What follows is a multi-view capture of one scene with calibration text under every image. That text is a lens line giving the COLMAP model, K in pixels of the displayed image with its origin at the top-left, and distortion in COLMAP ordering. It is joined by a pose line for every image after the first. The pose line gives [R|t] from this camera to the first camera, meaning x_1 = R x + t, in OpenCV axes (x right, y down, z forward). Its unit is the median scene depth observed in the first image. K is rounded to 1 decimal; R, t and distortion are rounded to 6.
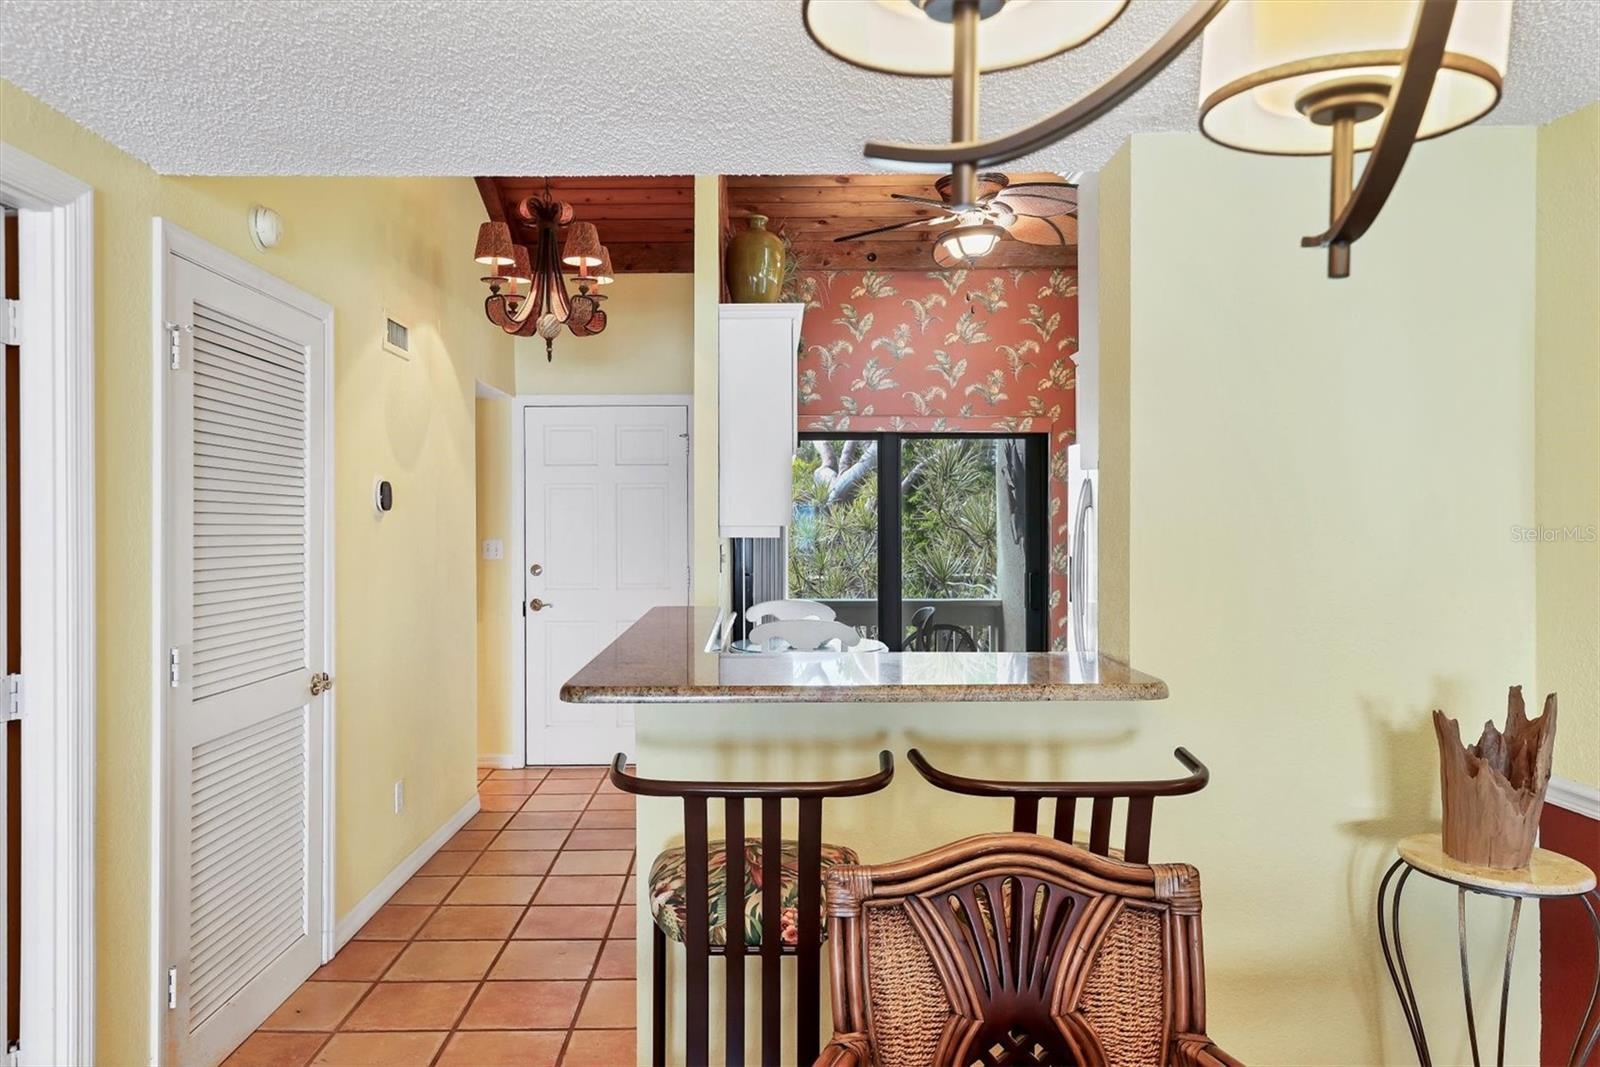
lens RADIAL K [[1025.3, 0, 797.3], [0, 1025.3, 539.1], [0, 0, 1]] dist [0.000888, 0.000810]
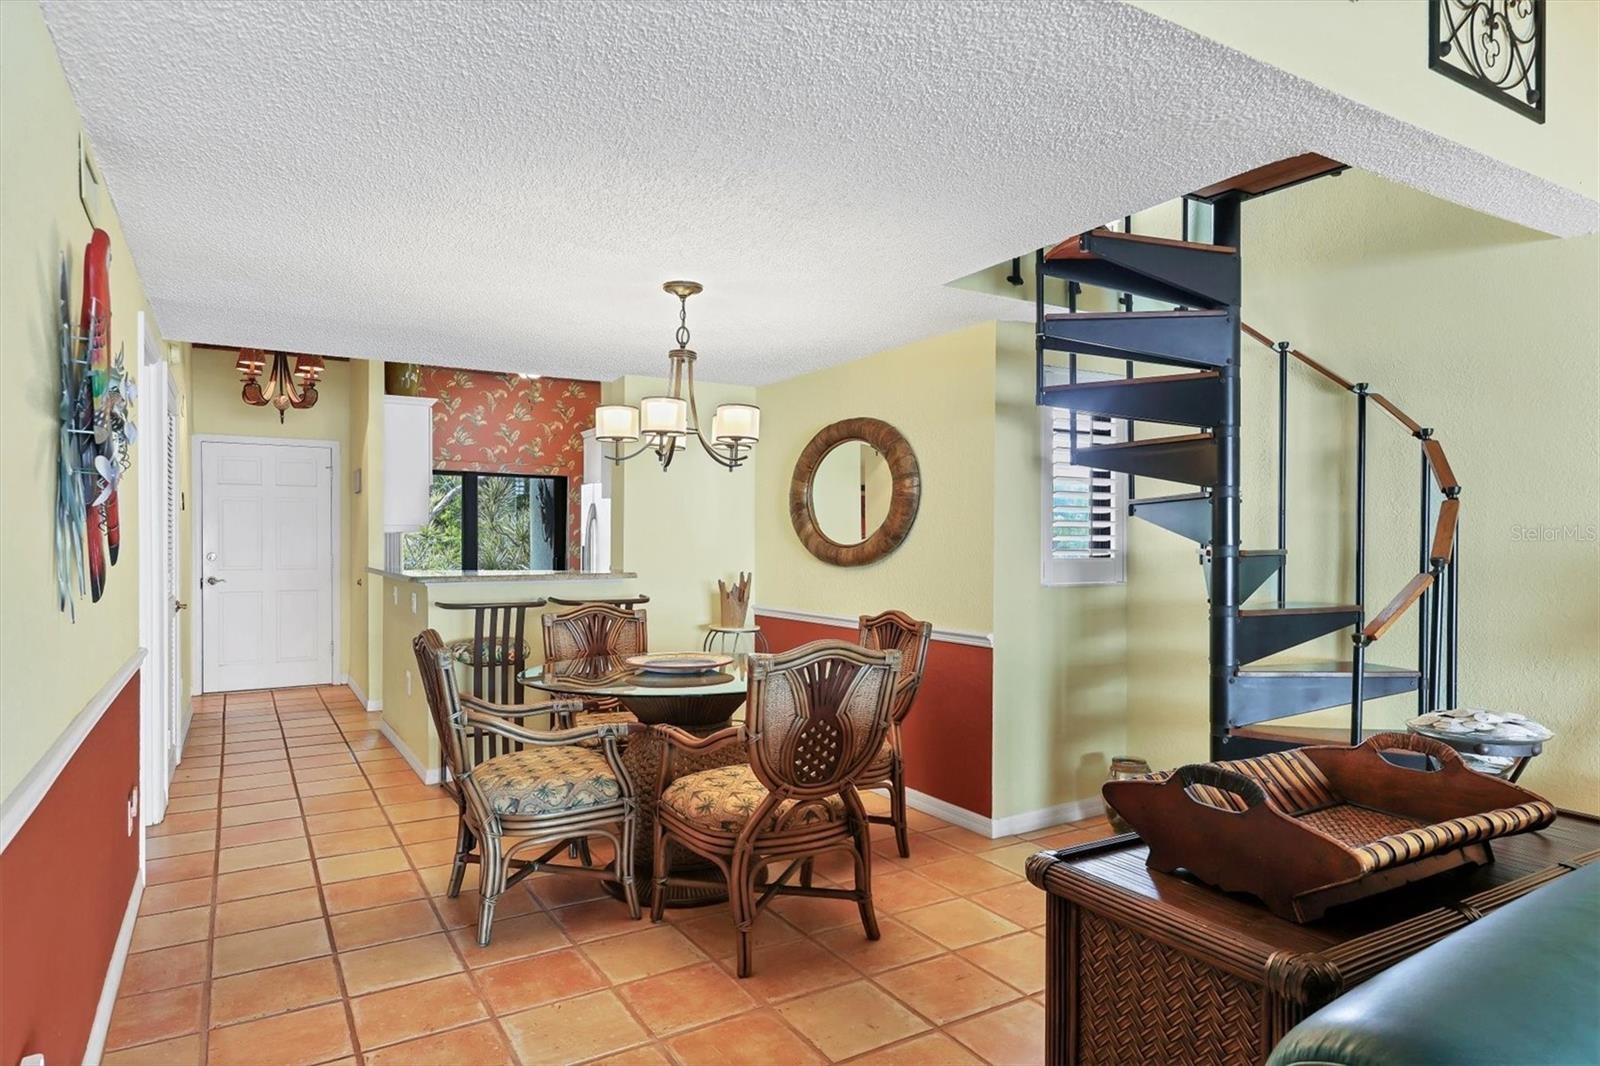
lens RADIAL K [[804.9, 0, 775.5], [0, 804.9, 541.0], [0, 0, 1]] dist [-0.001441, -0.000418]
pose [[0.865928, 0.005651, 0.500136, -0.130143], [0.000959, 0.999916, -0.012959, 0.023182], [-0.500167, 0.011701, 0.865850, -0.347269]]
